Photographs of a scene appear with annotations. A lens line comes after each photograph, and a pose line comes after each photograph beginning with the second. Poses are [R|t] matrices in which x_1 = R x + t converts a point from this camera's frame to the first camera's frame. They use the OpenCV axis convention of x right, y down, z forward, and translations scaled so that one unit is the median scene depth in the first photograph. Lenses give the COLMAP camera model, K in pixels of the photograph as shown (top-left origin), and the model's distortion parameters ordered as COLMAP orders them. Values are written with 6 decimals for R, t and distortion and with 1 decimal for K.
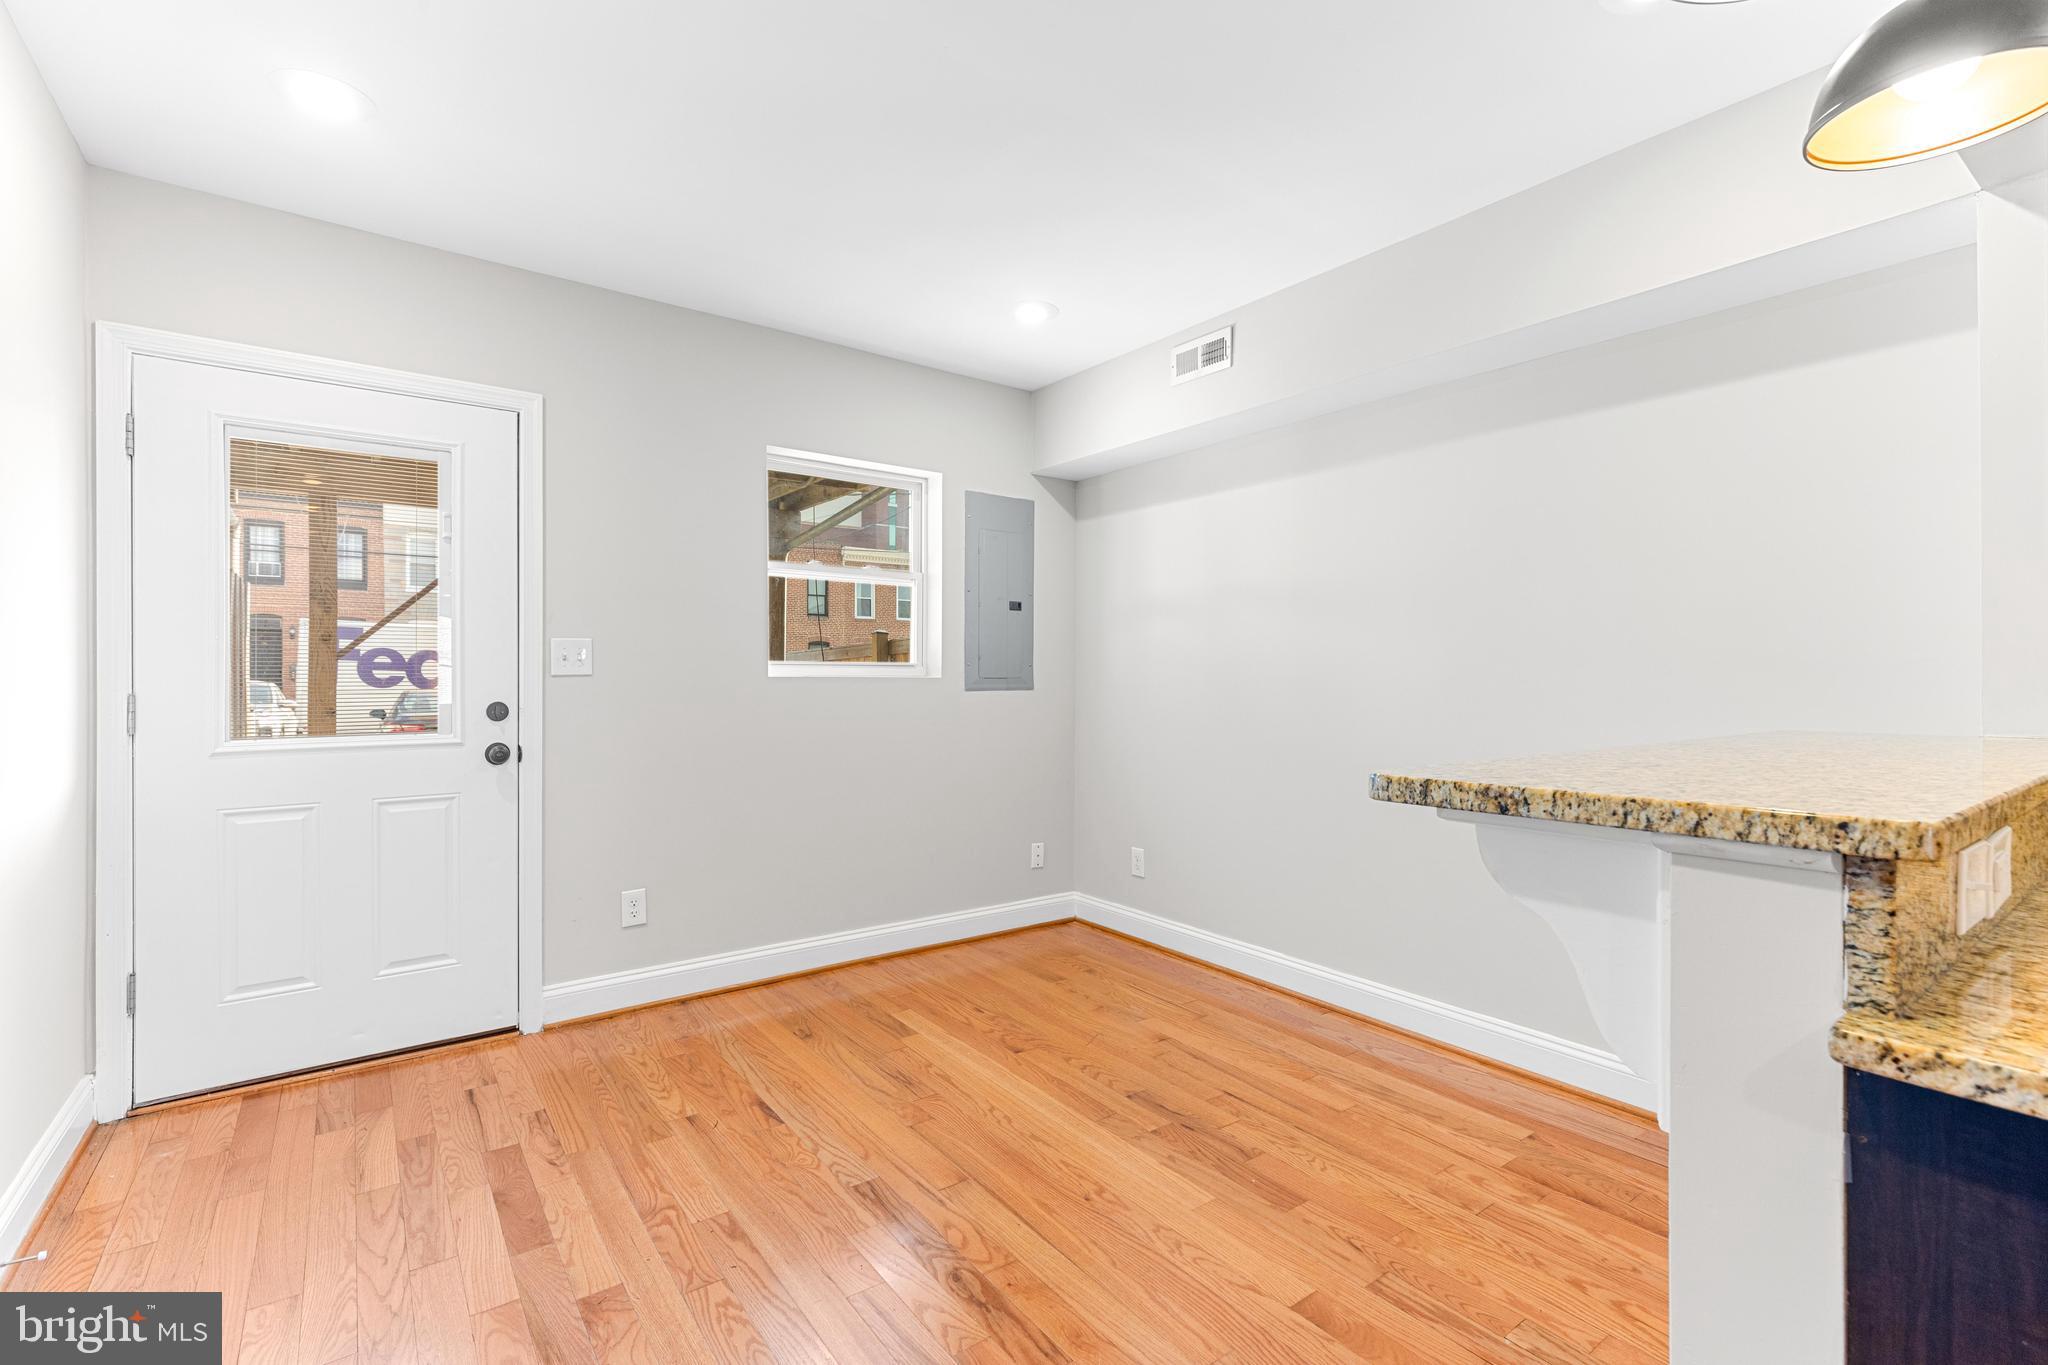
lens RADIAL K [[915.6, 0, 1029.5], [0, 915.6, 673.7], [0, 0, 1]] dist [0.003978, -0.000822]
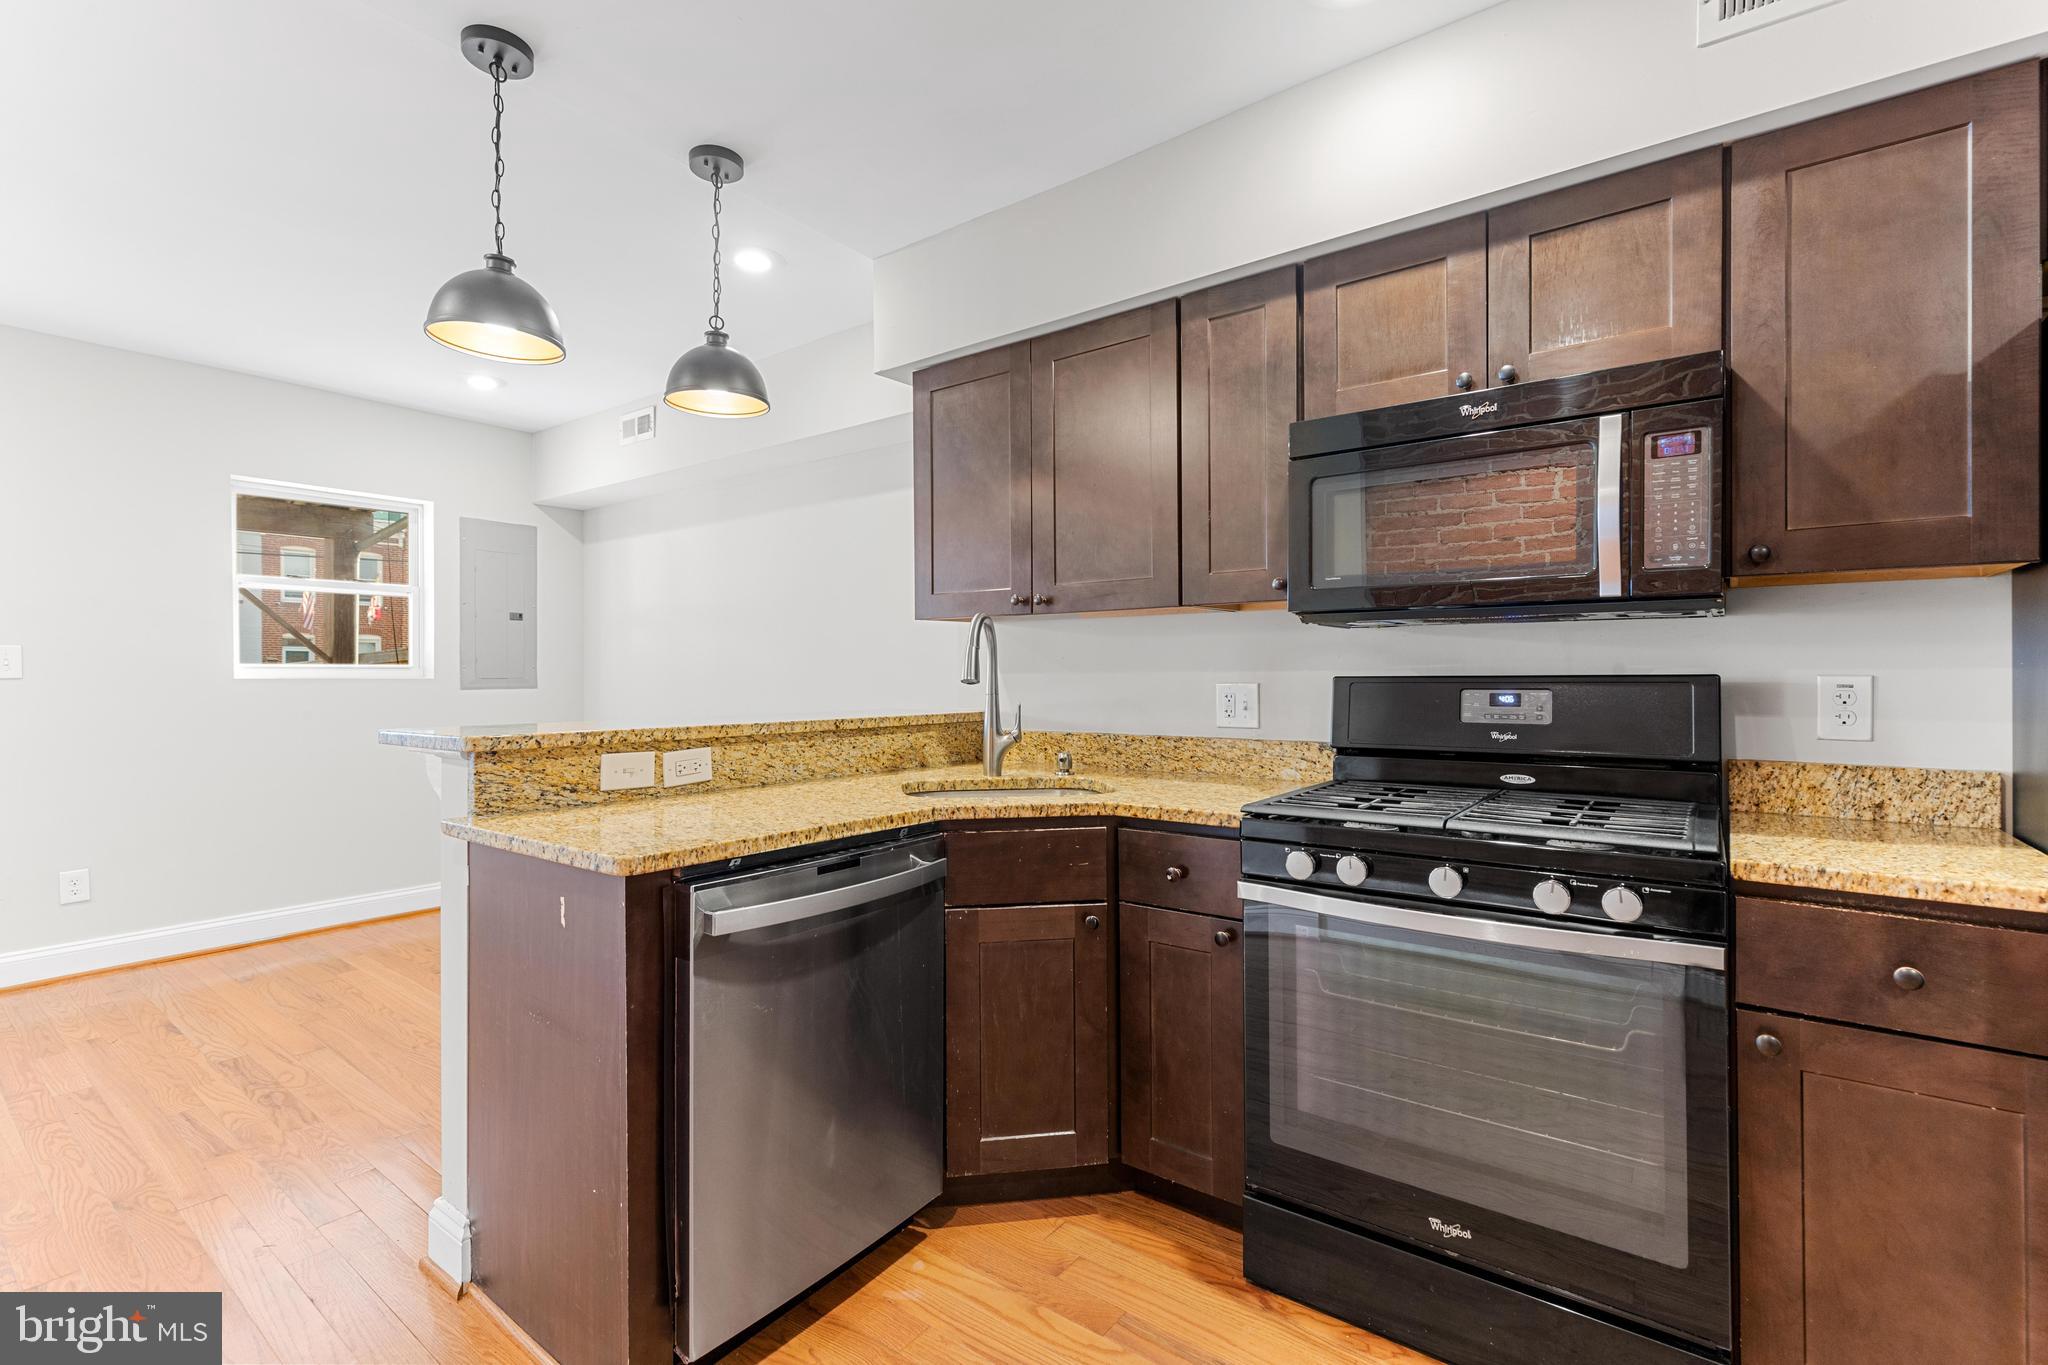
lens RADIAL K [[915.6, 0, 1029.5], [0, 915.6, 673.7], [0, 0, 1]] dist [0.003978, -0.000822]
pose [[0.959930, -0.004364, 0.280204, 0.476127], [0.003643, 0.999989, 0.003094, -0.003715], [-0.280215, -0.001949, 0.959935, -0.511698]]
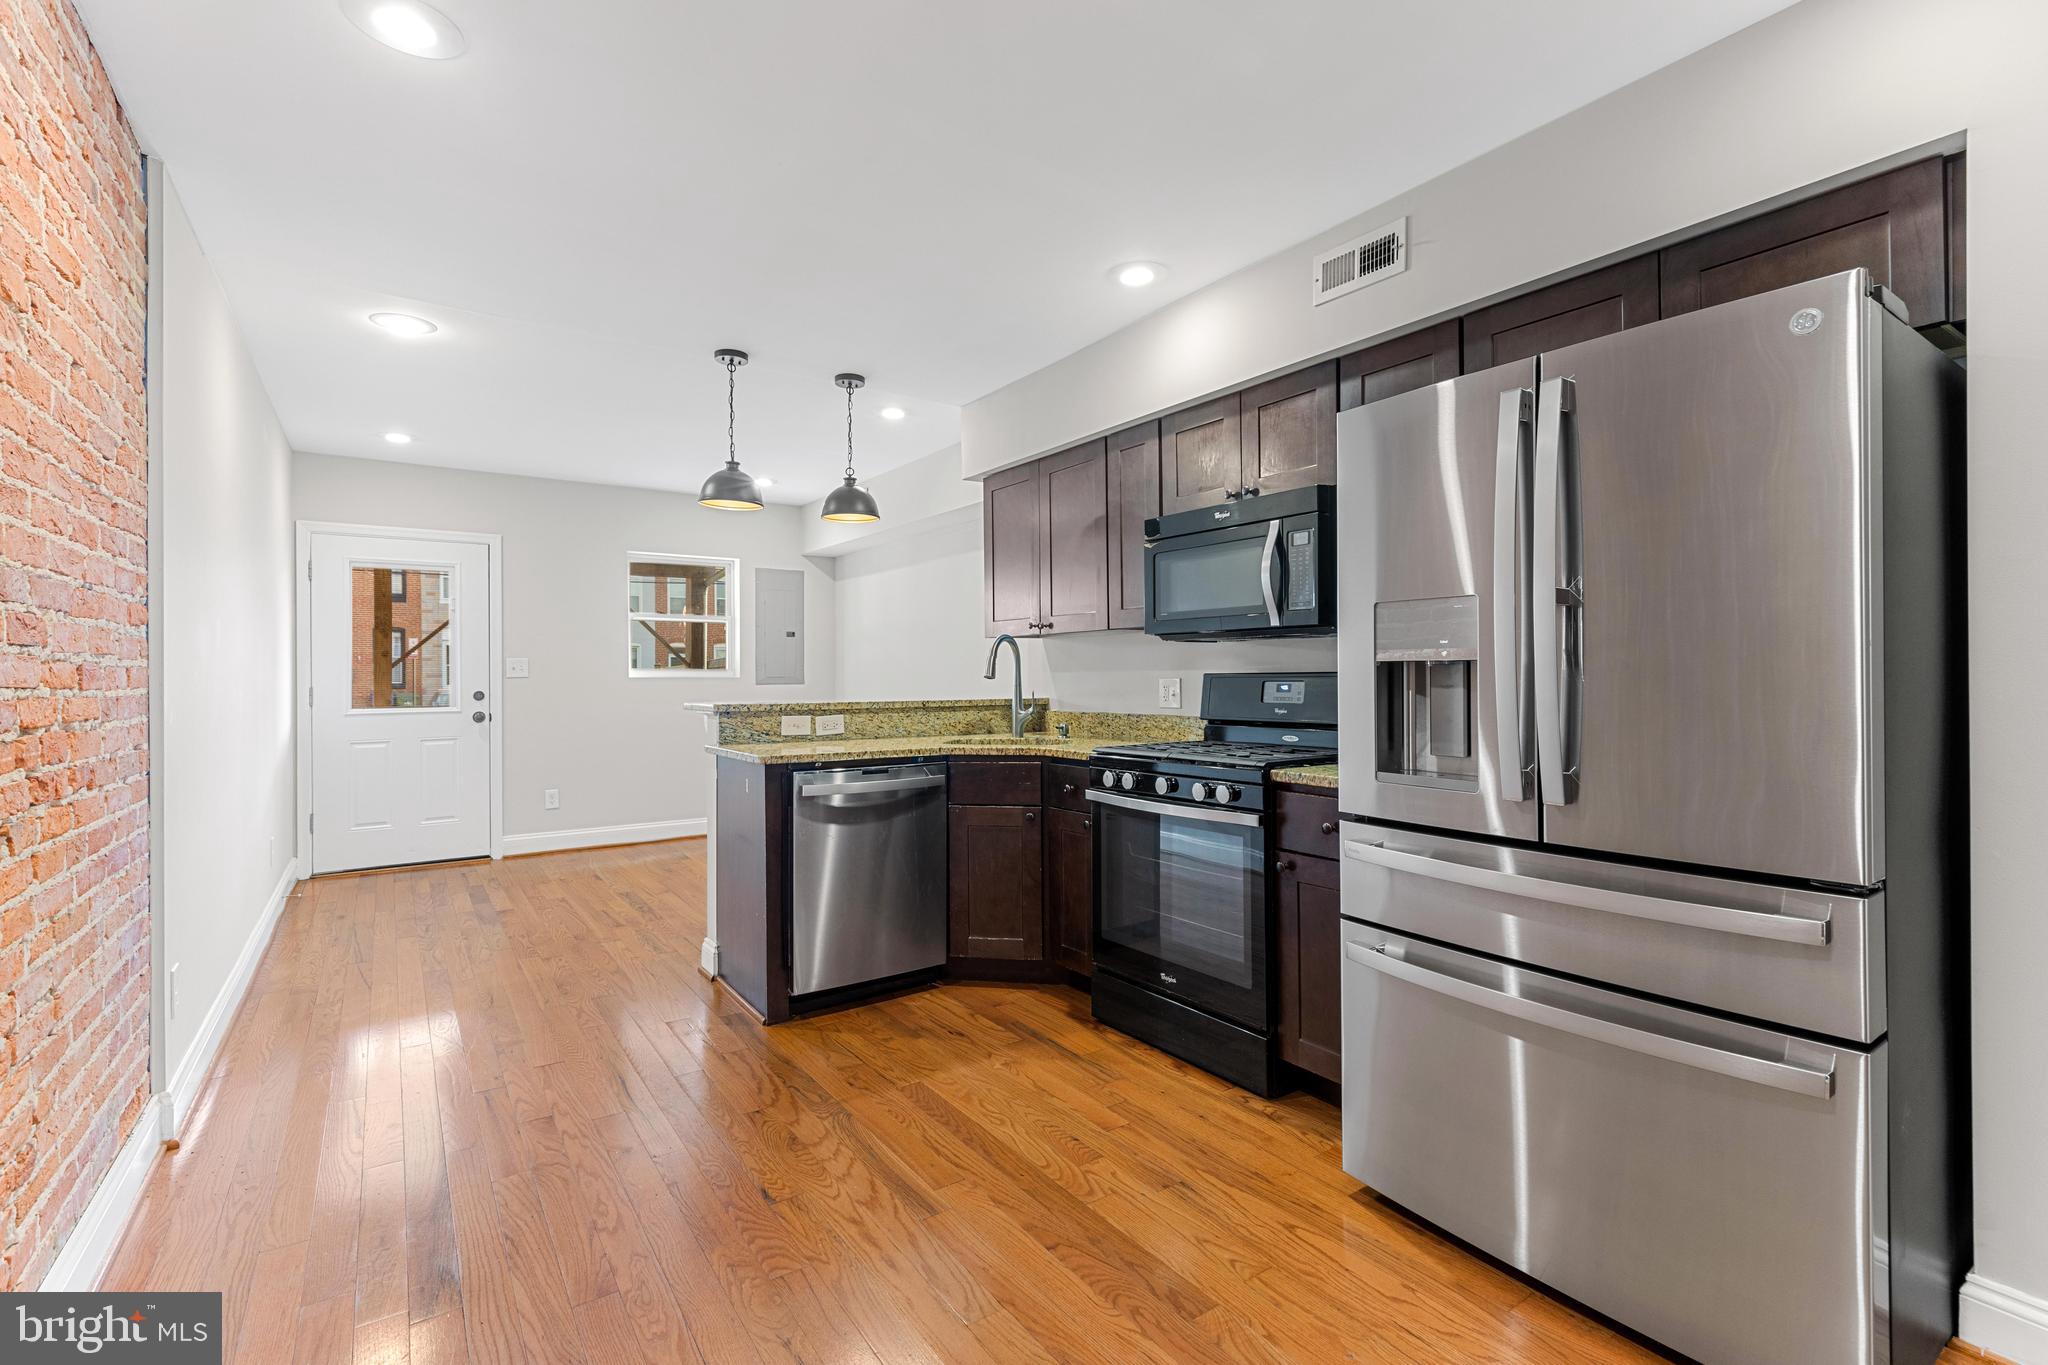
lens RADIAL K [[918.4, 0, 1025.9], [0, 918.4, 666.9], [0, 0, 1]] dist [0.003276, -0.000581]
pose [[0.999501, -0.007640, -0.030657, 0.780137], [0.007450, 0.999952, -0.006311, -0.000566], [0.030703, 0.006079, 0.999510, -1.119121]]
